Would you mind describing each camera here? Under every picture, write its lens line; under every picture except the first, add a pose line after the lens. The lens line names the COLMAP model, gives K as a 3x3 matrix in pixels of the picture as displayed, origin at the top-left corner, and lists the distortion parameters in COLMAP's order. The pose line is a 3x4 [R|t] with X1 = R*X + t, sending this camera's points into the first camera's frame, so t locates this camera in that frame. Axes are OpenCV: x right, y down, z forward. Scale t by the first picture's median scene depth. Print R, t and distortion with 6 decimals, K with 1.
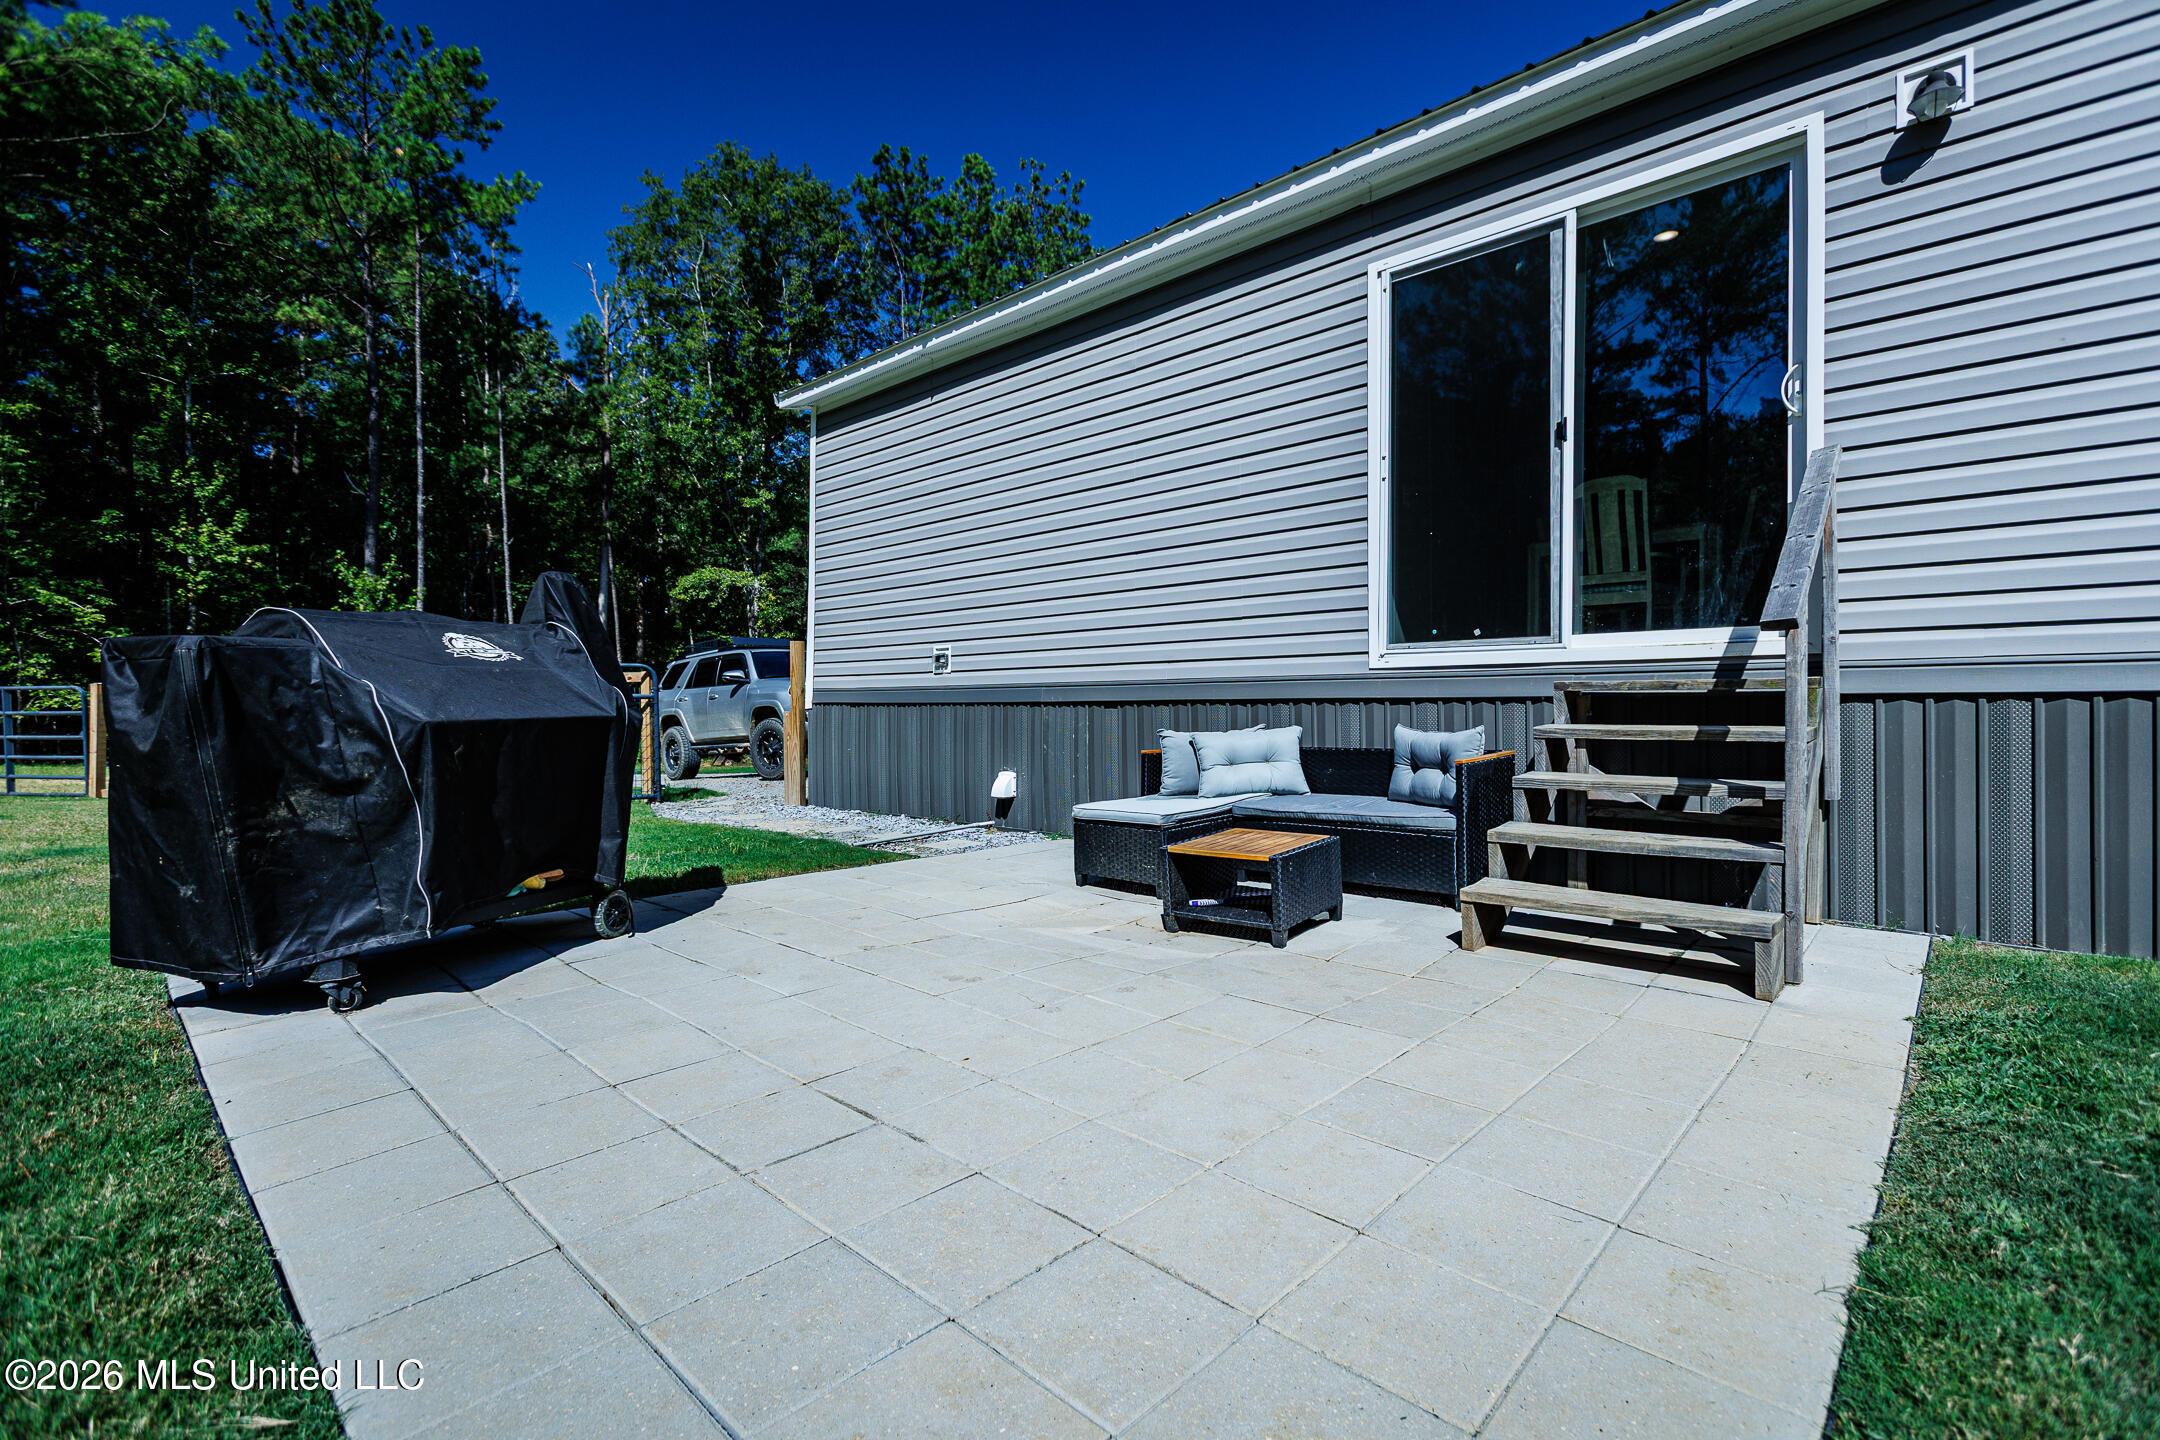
lens RADIAL K [[978.7, 0, 1070.9], [0, 978.7, 692.8], [0, 0, 1]] dist [0.000508, 0.000415]
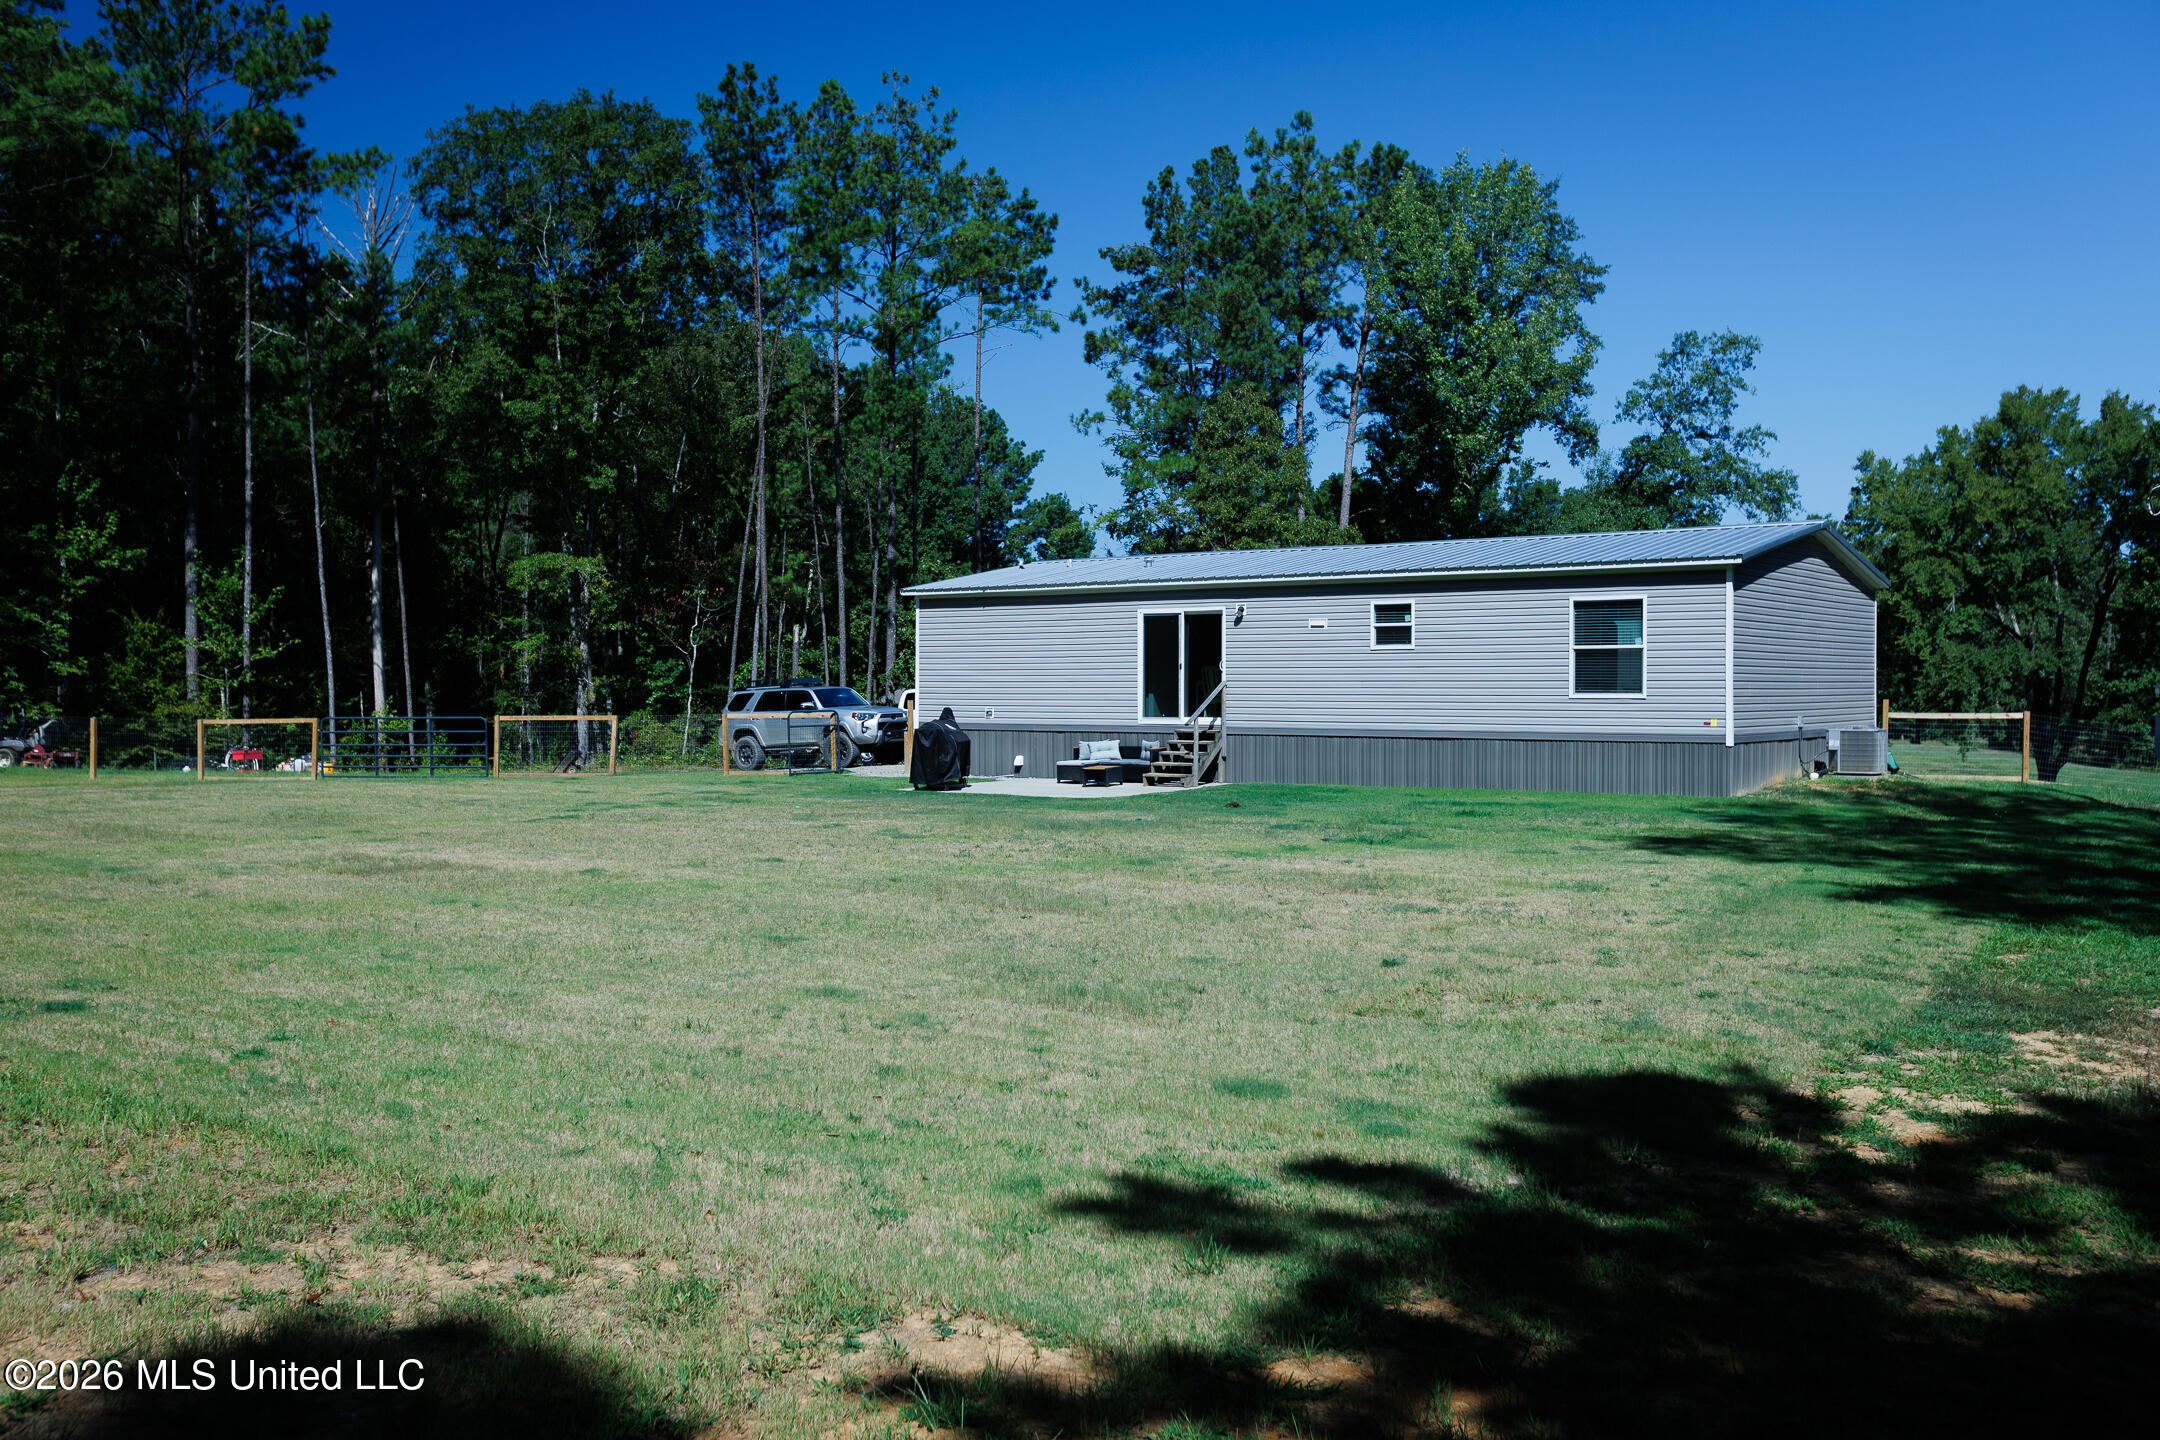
lens RADIAL K [[1917.1, 0, 1080.0], [0, 1917.1, 720.0], [0, 0, 1]] dist [0.000421, 0.000340]
pose [[0.991582, -0.003931, 0.129417, -0.769514], [-0.001068, 0.999257, 0.038534, -0.293178], [-0.129472, -0.038348, 0.990841, -5.615608]]
